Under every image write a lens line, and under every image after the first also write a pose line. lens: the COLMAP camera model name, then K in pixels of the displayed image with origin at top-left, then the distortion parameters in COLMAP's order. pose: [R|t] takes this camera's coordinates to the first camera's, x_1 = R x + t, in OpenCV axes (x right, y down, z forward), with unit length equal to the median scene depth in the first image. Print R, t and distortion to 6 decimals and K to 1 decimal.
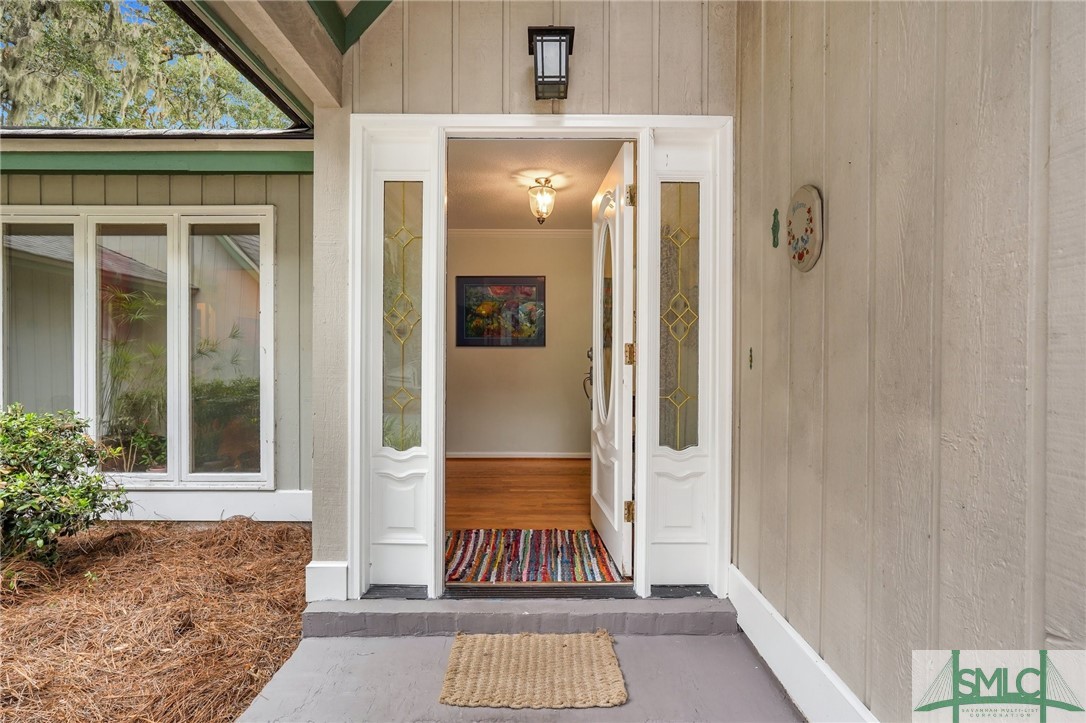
lens RADIAL K [[510.1, 0, 544.1], [0, 510.1, 361.5], [0, 0, 1]] dist [-0.001038, -0.000095]
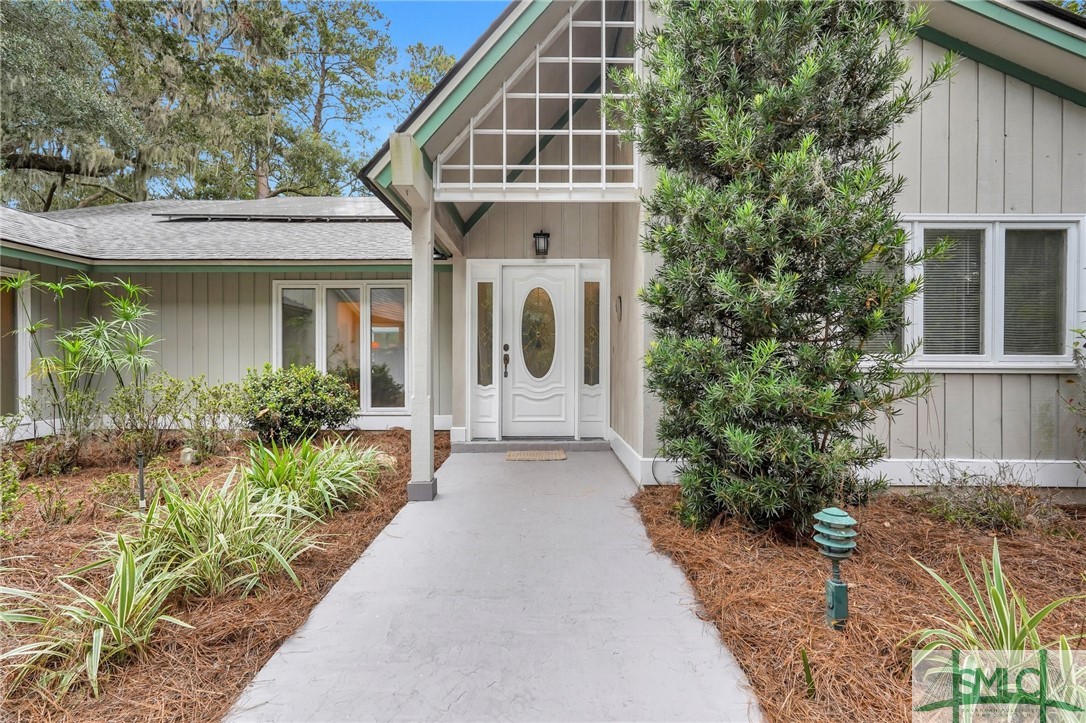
lens RADIAL K [[487.4, 0, 541.4], [0, 487.4, 363.9], [0, 0, 1]] dist [-0.001729, 0.000190]
pose [[0.999940, -0.002627, -0.010607, 0.035682], [0.002629, 0.999997, 0.000162, 0.064322], [0.010607, -0.000190, 0.999944, -1.524972]]
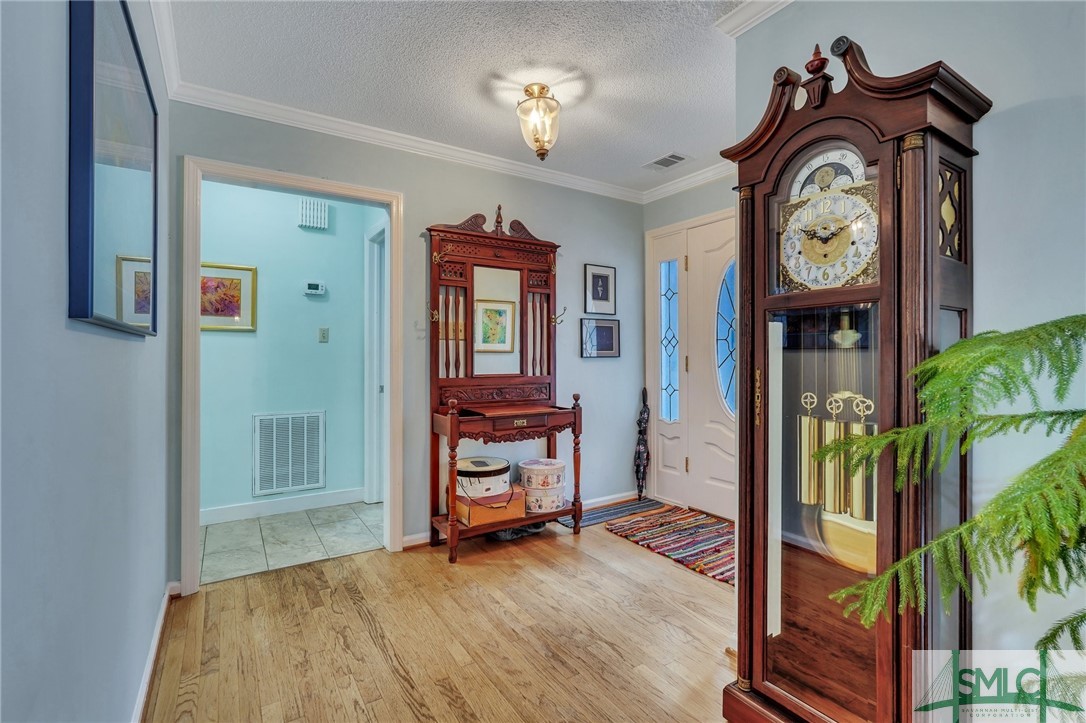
lens RADIAL K [[493.2, 0, 542.5], [0, 493.2, 359.4], [0, 0, 1]] dist [0.000311, 0.000013]
pose [[-0.540551, -0.000386, 0.841311, -0.668337], [0.002948, 0.999993, 0.002353, -0.030050], [-0.841306, 0.003752, -0.540546, 1.698950]]
